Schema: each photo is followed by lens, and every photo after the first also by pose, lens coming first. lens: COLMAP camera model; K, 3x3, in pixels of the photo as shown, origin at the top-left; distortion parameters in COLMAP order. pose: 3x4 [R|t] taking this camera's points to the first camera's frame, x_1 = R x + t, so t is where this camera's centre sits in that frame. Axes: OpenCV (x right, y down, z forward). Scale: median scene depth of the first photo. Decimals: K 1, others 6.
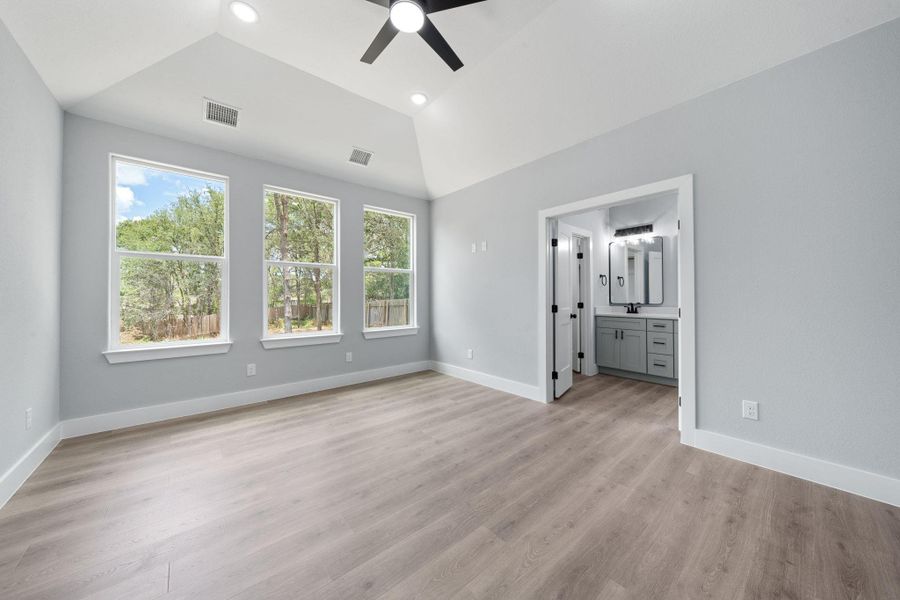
lens RADIAL K [[309.9, 0, 453.2], [0, 309.9, 295.4], [0, 0, 1]] dist [-0.000274, -0.000054]
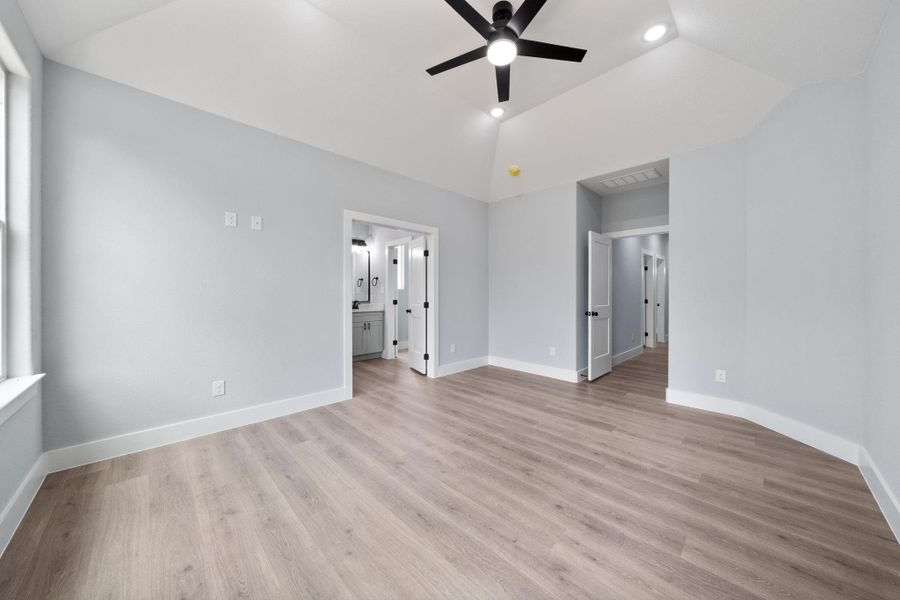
lens RADIAL K [[309.9, 0, 452.4], [0, 309.9, 293.5], [0, 0, 1]] dist [-0.000274, -0.000054]
pose [[-0.058682, 0.007652, 0.998247, -0.916300], [-0.001708, 0.999968, -0.007766, 0.005238], [-0.998275, -0.002161, -0.058667, 0.877329]]
